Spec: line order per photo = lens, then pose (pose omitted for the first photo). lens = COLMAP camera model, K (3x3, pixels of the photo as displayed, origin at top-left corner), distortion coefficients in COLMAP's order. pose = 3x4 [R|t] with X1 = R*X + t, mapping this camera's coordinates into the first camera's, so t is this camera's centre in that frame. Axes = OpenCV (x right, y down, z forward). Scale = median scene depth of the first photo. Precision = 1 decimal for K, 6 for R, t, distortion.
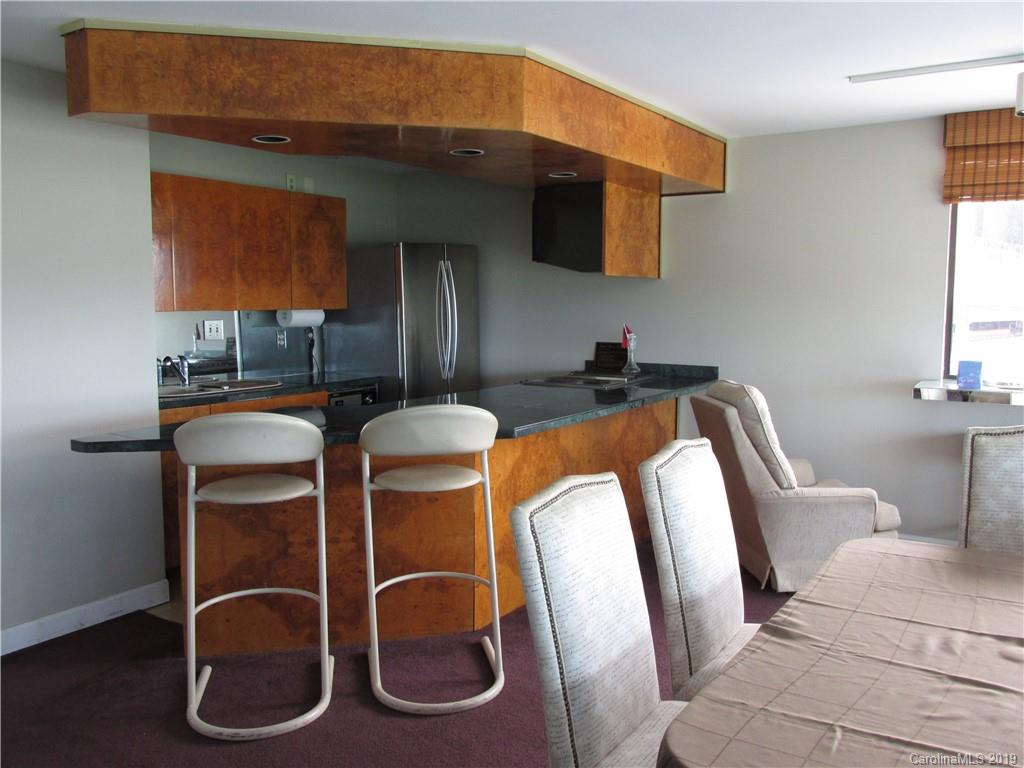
lens RADIAL K [[823.4, 0, 508.5], [0, 823.4, 372.4], [0, 0, 1]] dist [-0.018135, -0.006690]
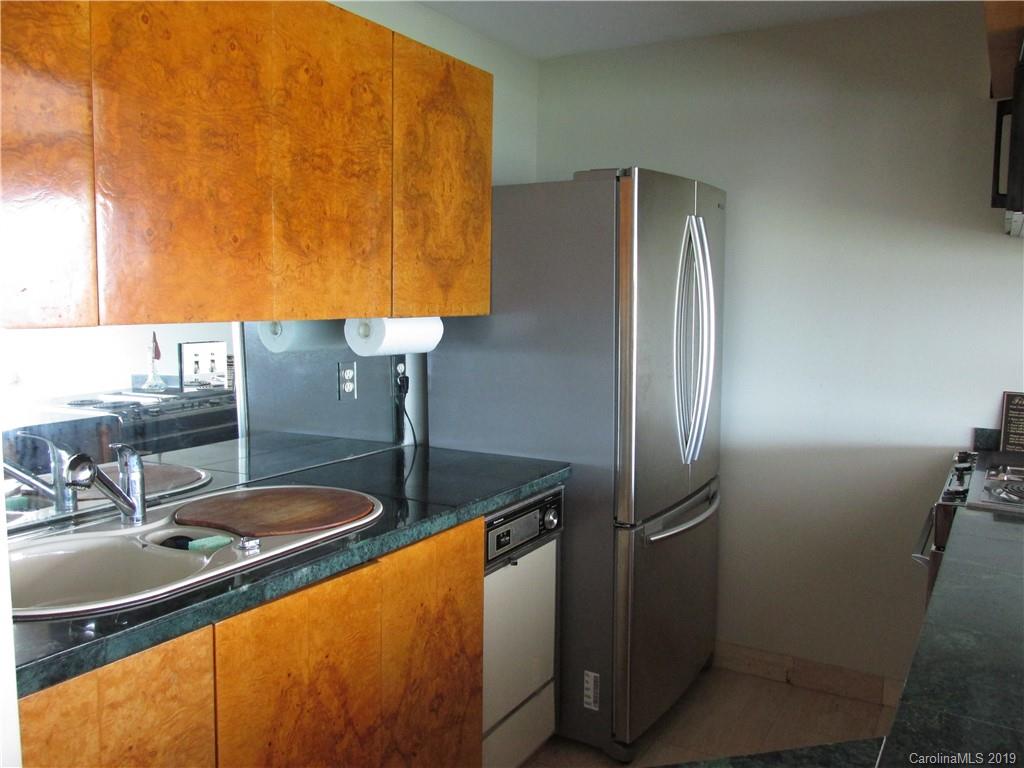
lens RADIAL K [[831.7, 0, 512.0], [0, 831.7, 384.0], [0, 0, 1]] dist [-0.010089, -0.003656]
pose [[0.998505, 0.009925, 0.053743, -0.229555], [-0.010966, 0.999757, 0.019107, -0.052126], [-0.053540, -0.019667, 0.998372, 0.581861]]
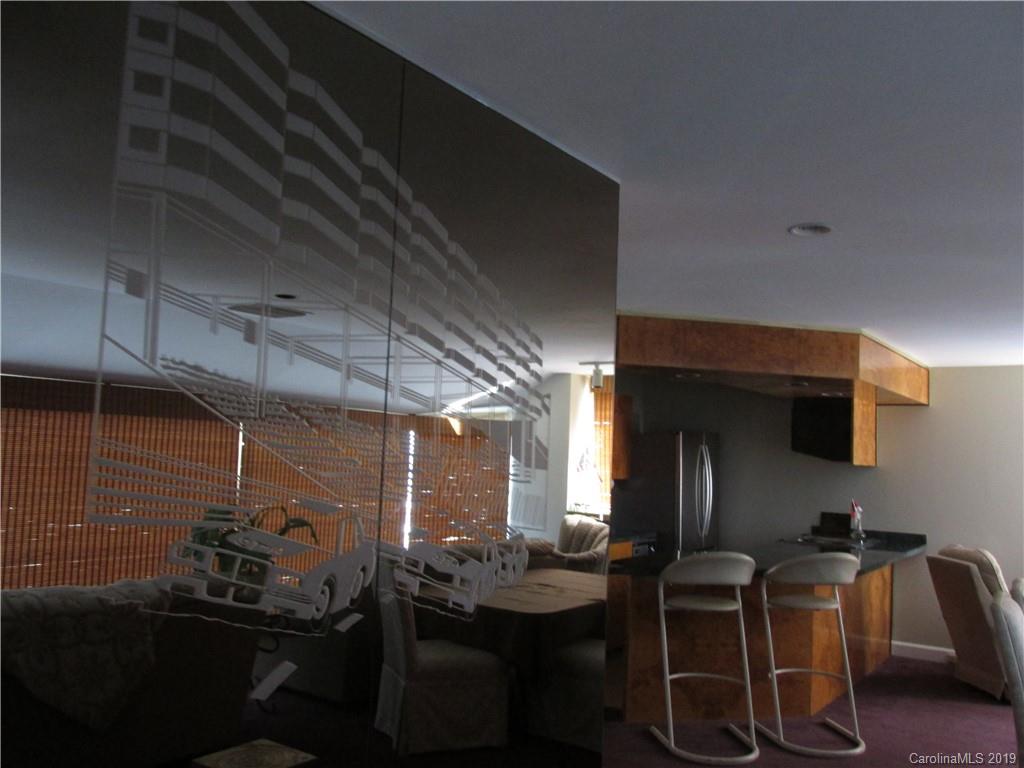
lens RADIAL K [[831.7, 0, 512.0], [0, 831.7, 384.0], [0, 0, 1]] dist [-0.010089, -0.003656]
pose [[0.998861, 0.037480, -0.029518, -0.385227], [-0.042031, 0.984061, -0.172792, 0.013090], [0.022571, 0.173835, 0.984516, -0.375889]]
